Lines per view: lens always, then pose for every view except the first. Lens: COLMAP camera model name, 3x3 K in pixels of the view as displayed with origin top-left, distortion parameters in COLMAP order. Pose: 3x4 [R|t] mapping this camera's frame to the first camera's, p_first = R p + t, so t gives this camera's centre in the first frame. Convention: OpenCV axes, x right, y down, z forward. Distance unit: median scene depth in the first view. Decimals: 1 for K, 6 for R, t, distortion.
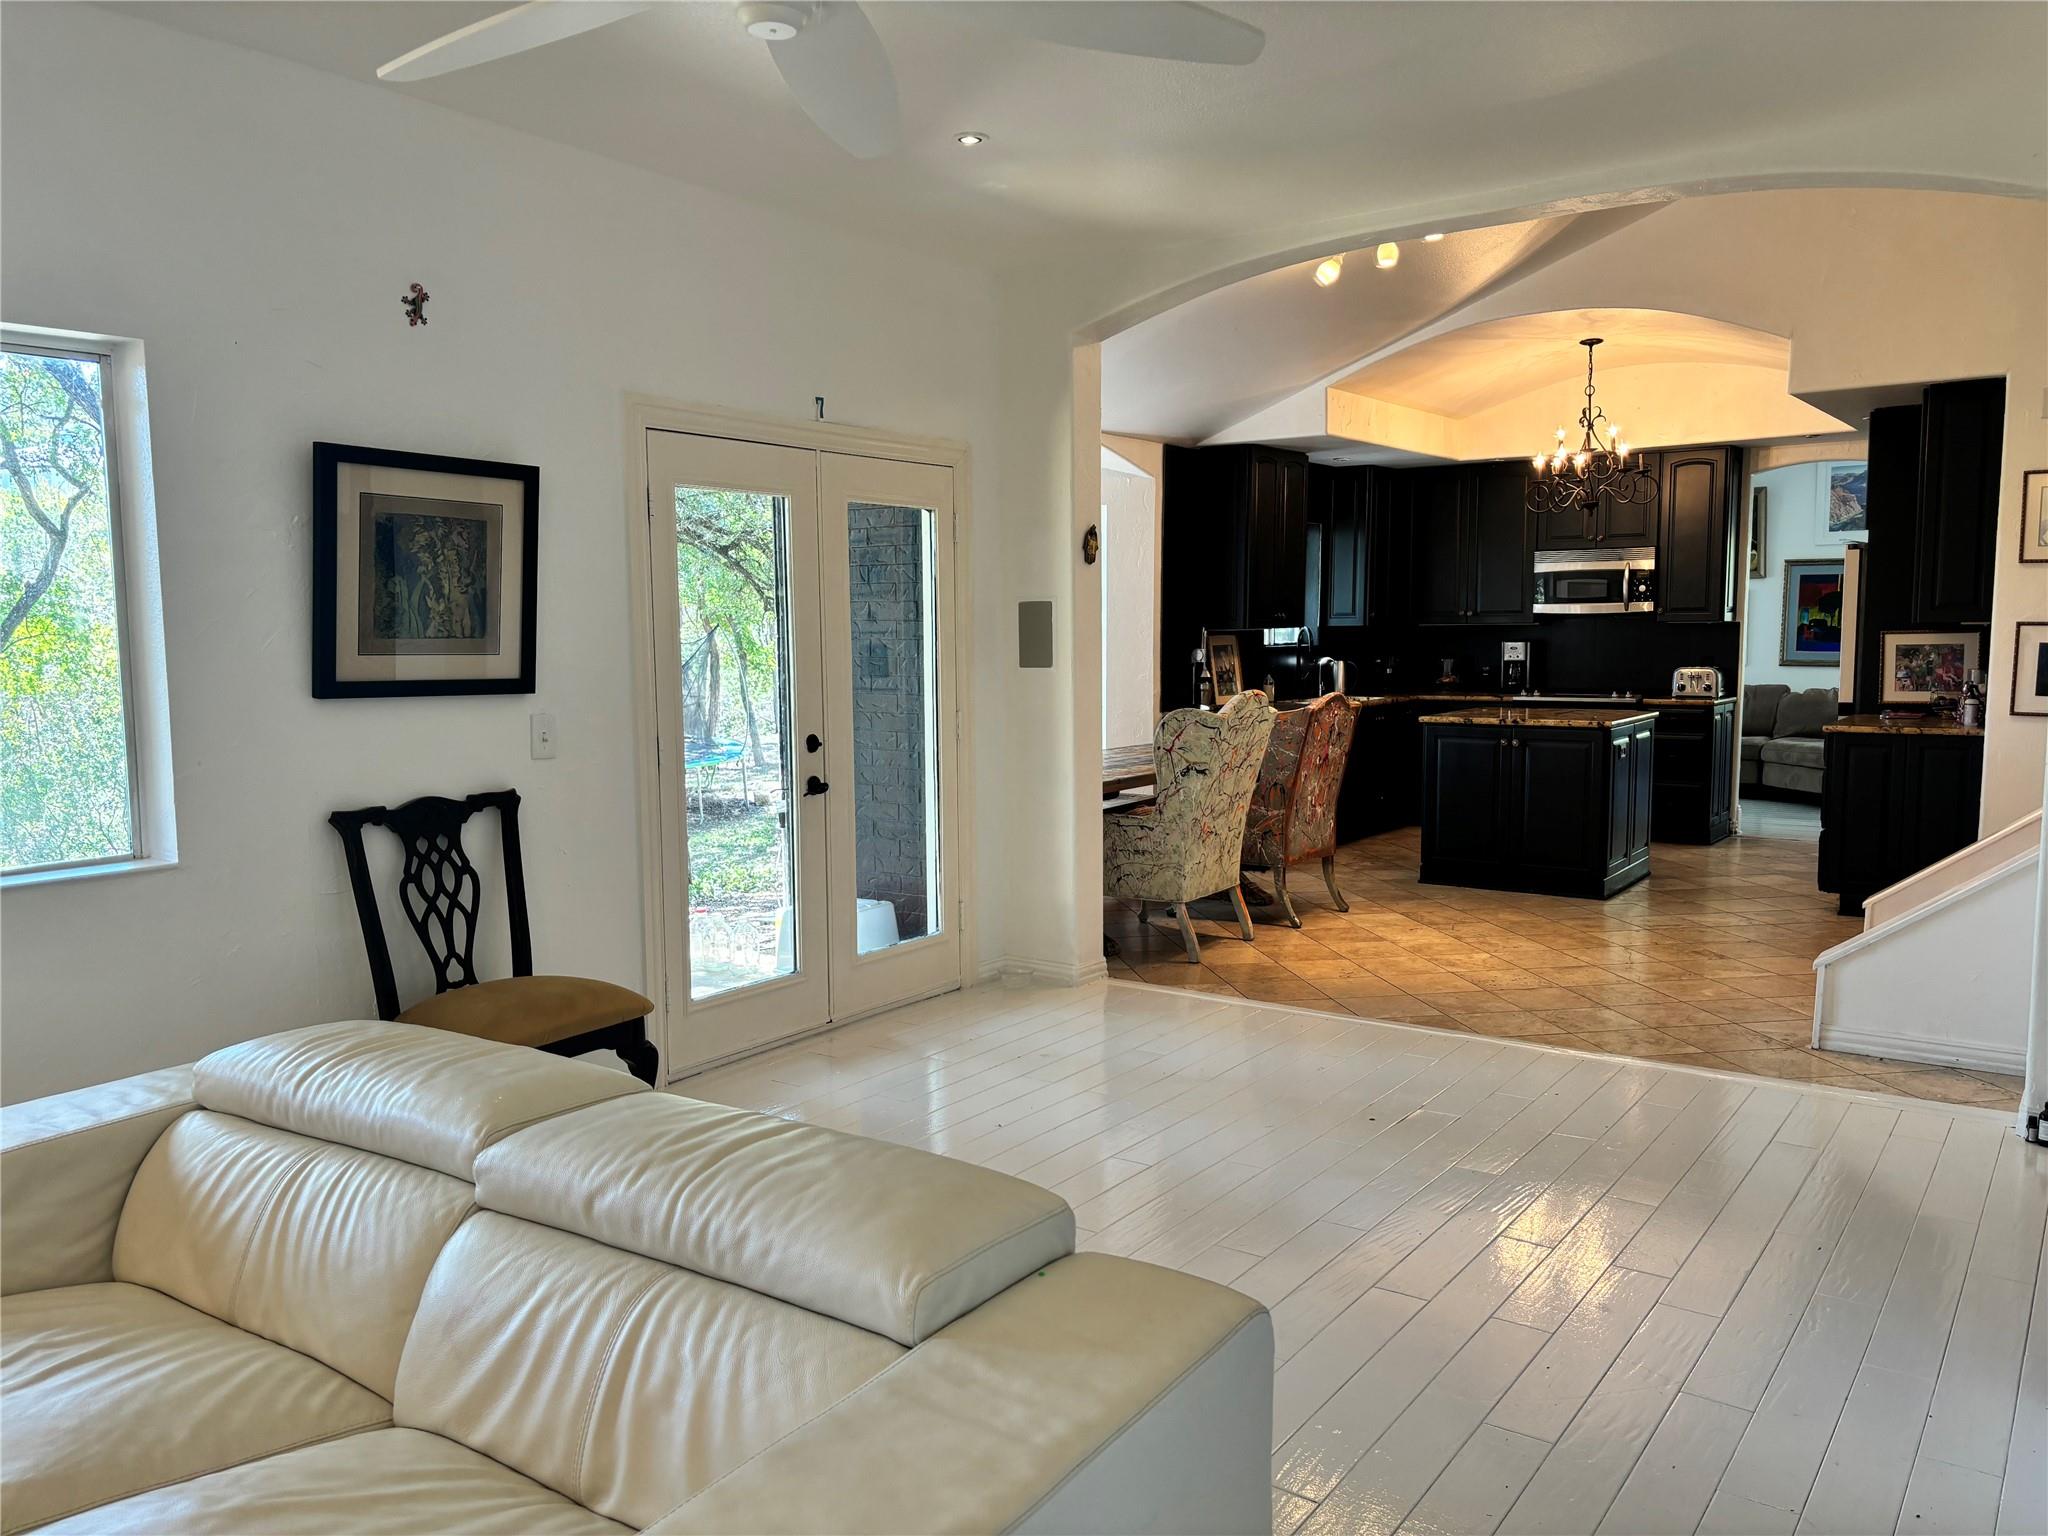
lens RADIAL K [[1542.7, 0, 1036.3], [0, 1542.7, 776.8], [0, 0, 1]] dist [0.071369, -0.067407]
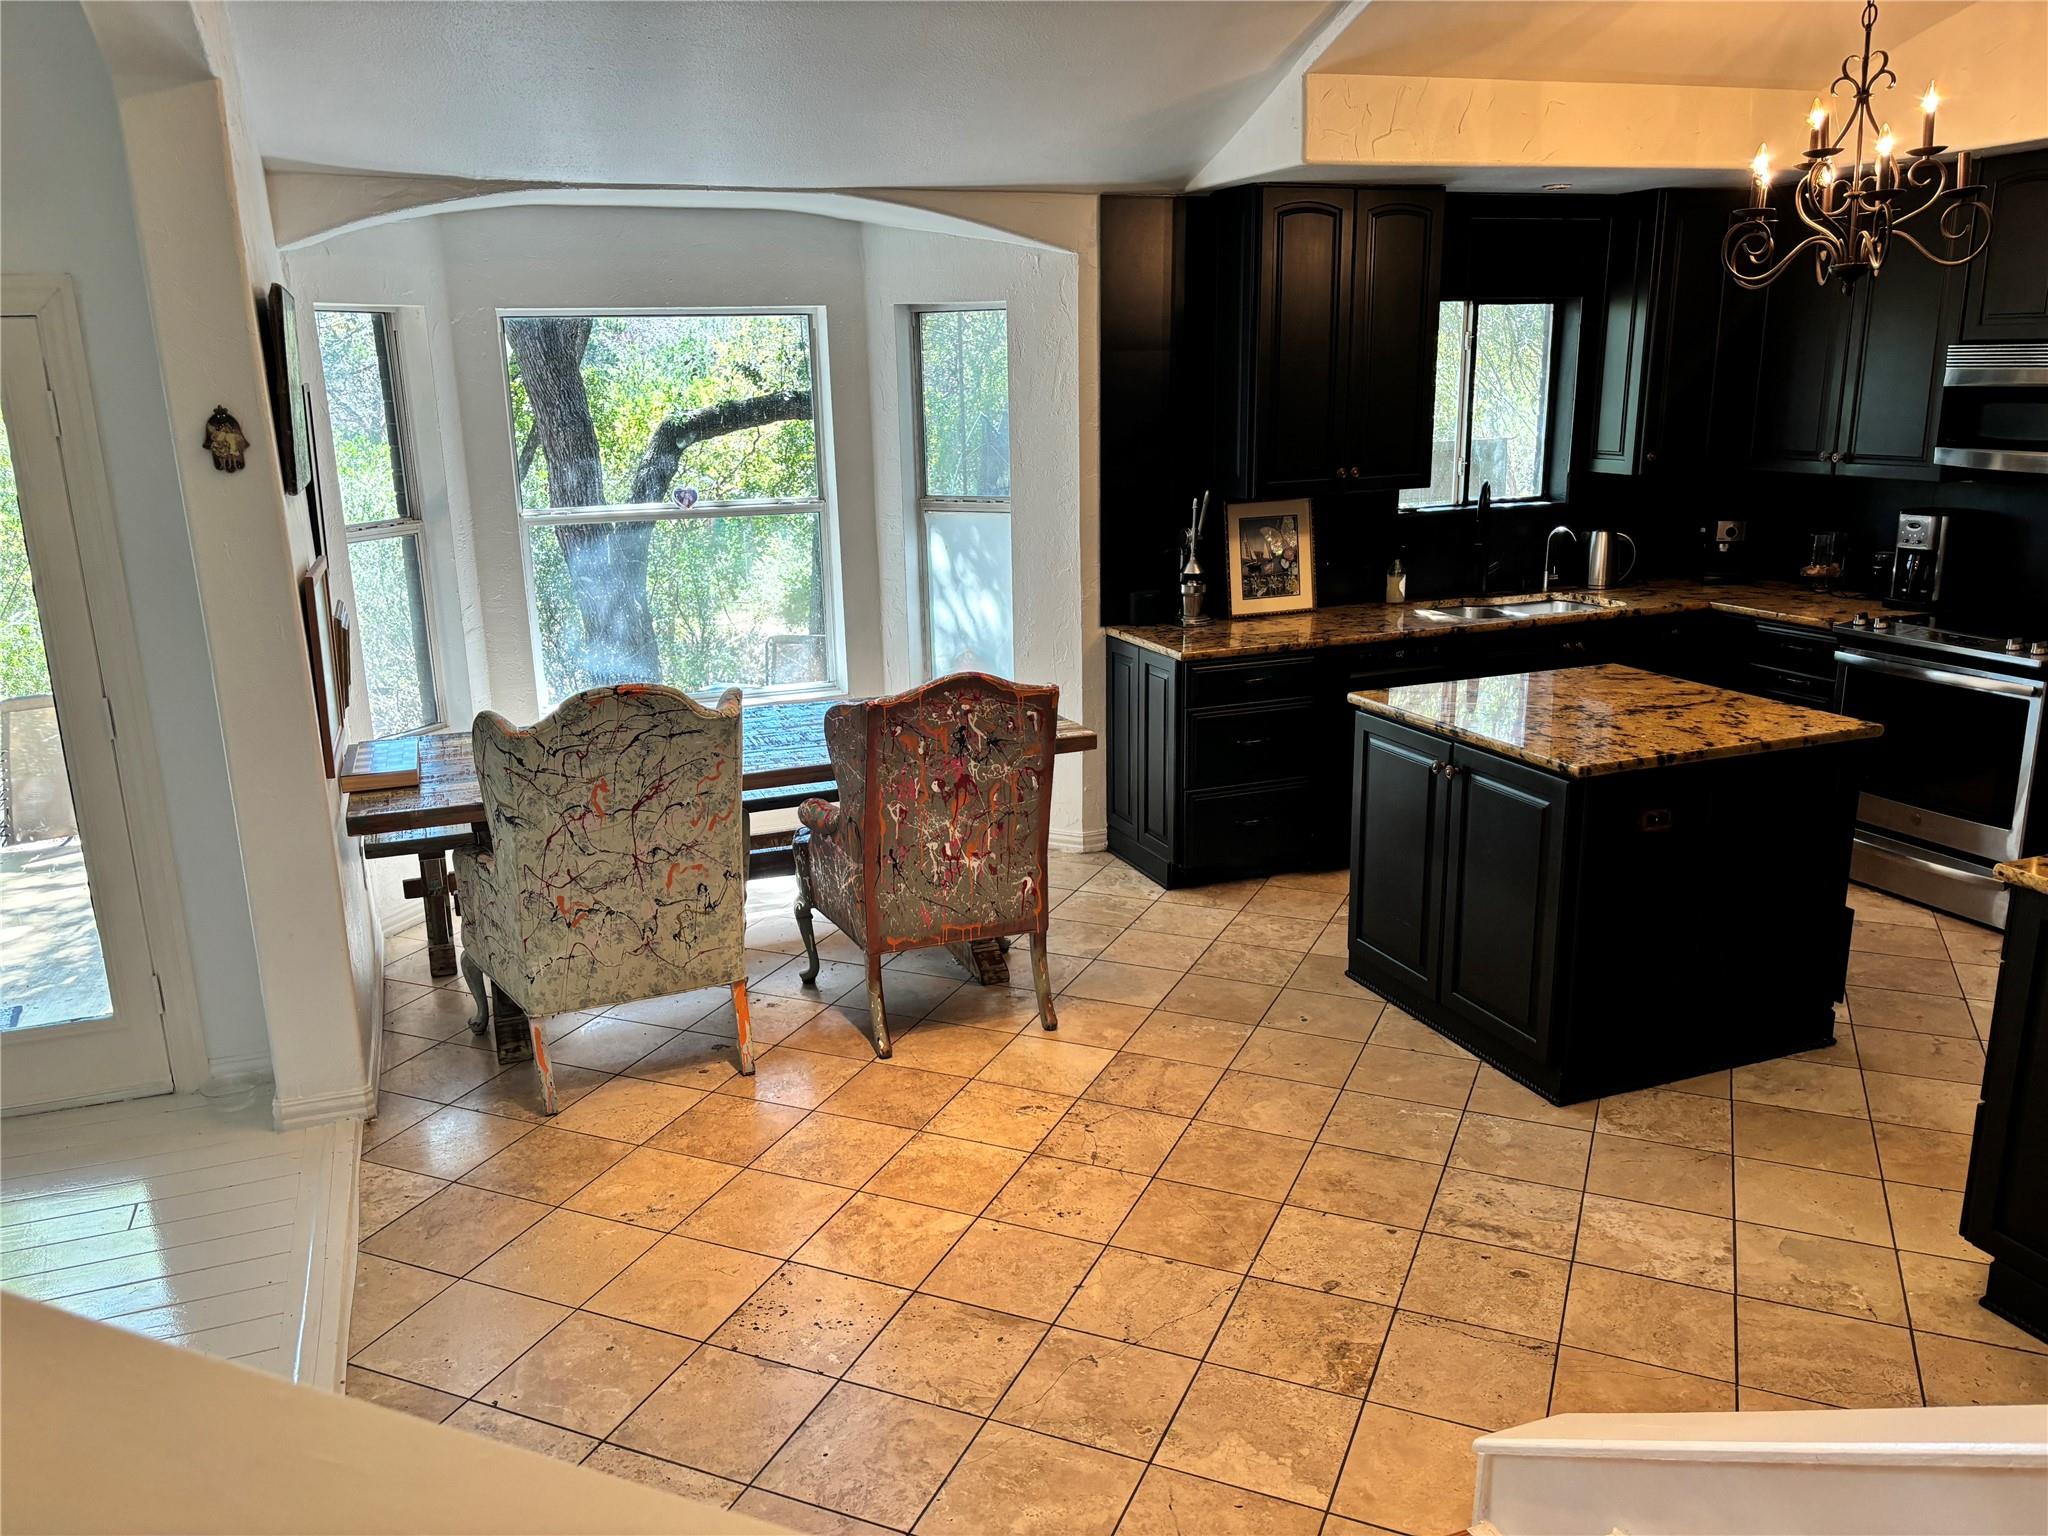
lens RADIAL K [[1542.7, 0, 1036.3], [0, 1542.7, 776.8], [0, 0, 1]] dist [0.071369, -0.067407]
pose [[0.833195, 0.133210, -0.536694, 0.484315], [-0.042381, 0.983079, 0.178211, -0.109902], [0.551352, -0.125739, 0.824743, 0.504179]]
